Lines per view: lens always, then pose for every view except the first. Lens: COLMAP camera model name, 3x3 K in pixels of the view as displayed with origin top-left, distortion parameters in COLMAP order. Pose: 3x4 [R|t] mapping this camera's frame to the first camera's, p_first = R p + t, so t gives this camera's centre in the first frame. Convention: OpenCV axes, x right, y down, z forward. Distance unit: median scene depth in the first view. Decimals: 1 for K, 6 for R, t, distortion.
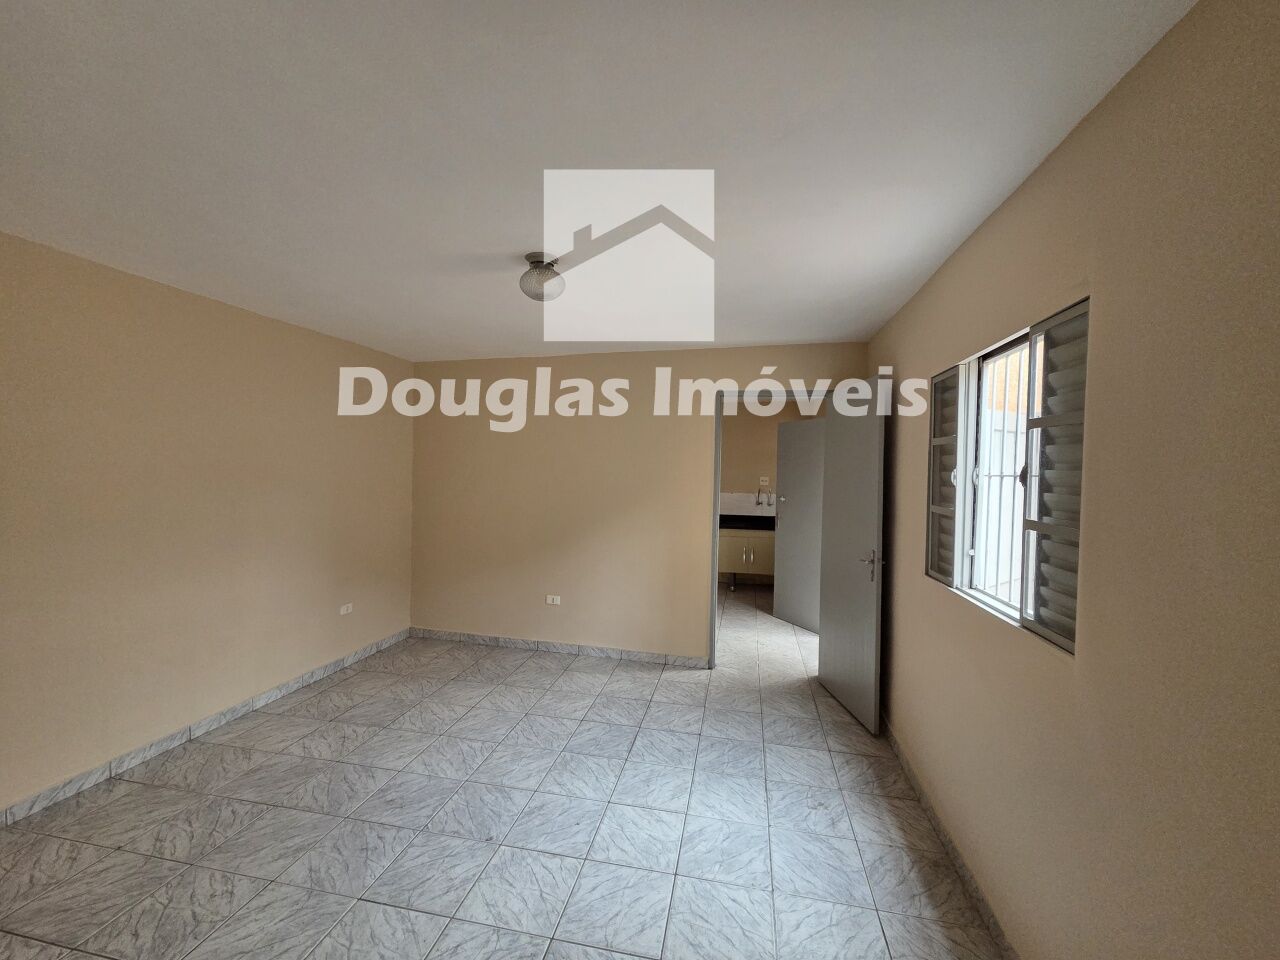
lens RADIAL K [[524.2, 0, 641.2], [0, 524.2, 479.1], [0, 0, 1]] dist [0.003890, 0.000735]
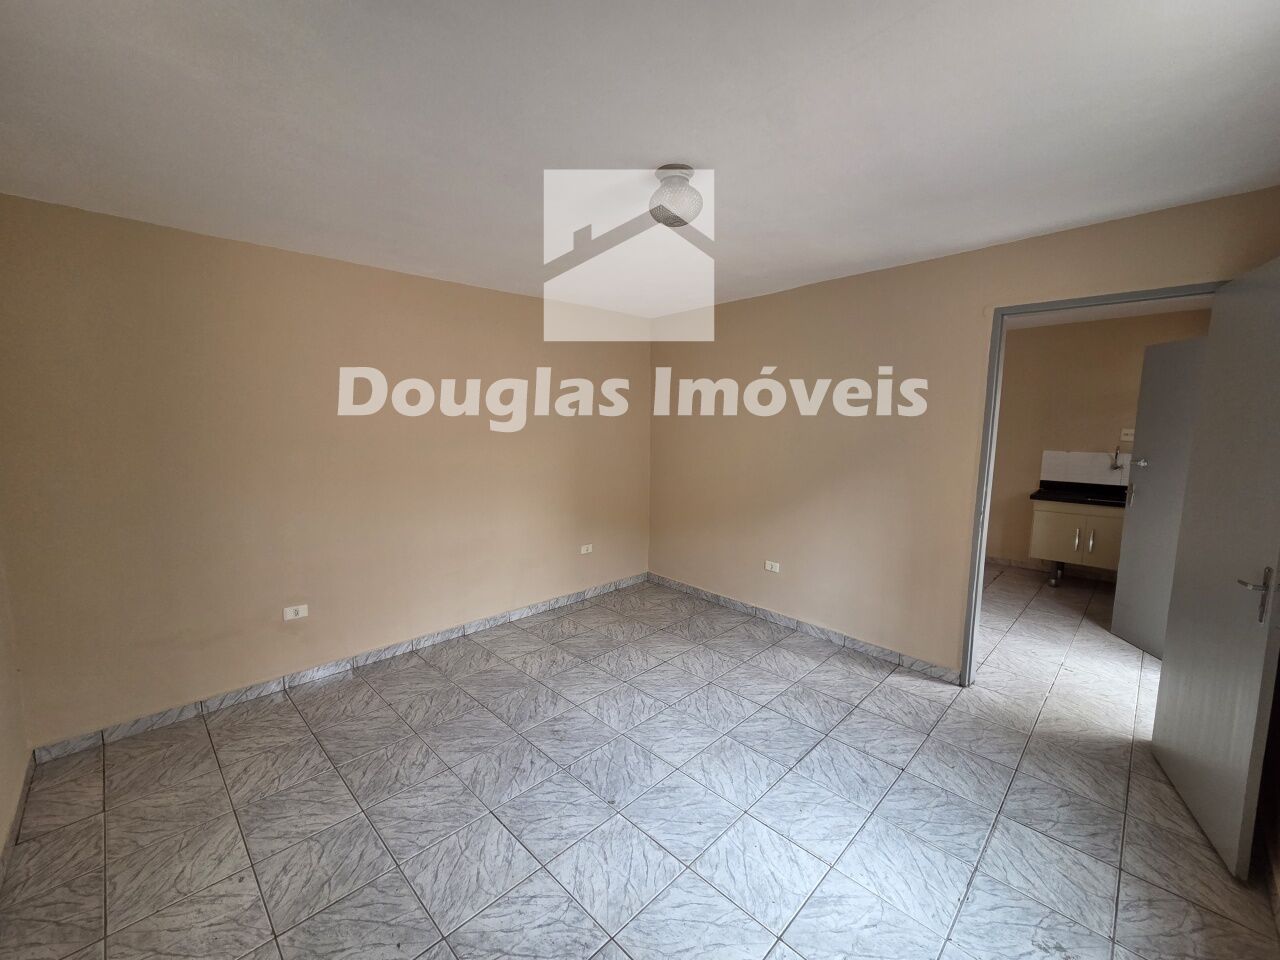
lens RADIAL K [[524.2, 0, 640.9], [0, 524.2, 471.1], [0, 0, 1]] dist [0.003890, 0.000735]
pose [[0.833640, 0.040612, -0.550813, 0.212709], [0.003350, 0.996903, 0.078573, -0.012217], [0.552298, -0.067347, 0.830922, 0.190226]]
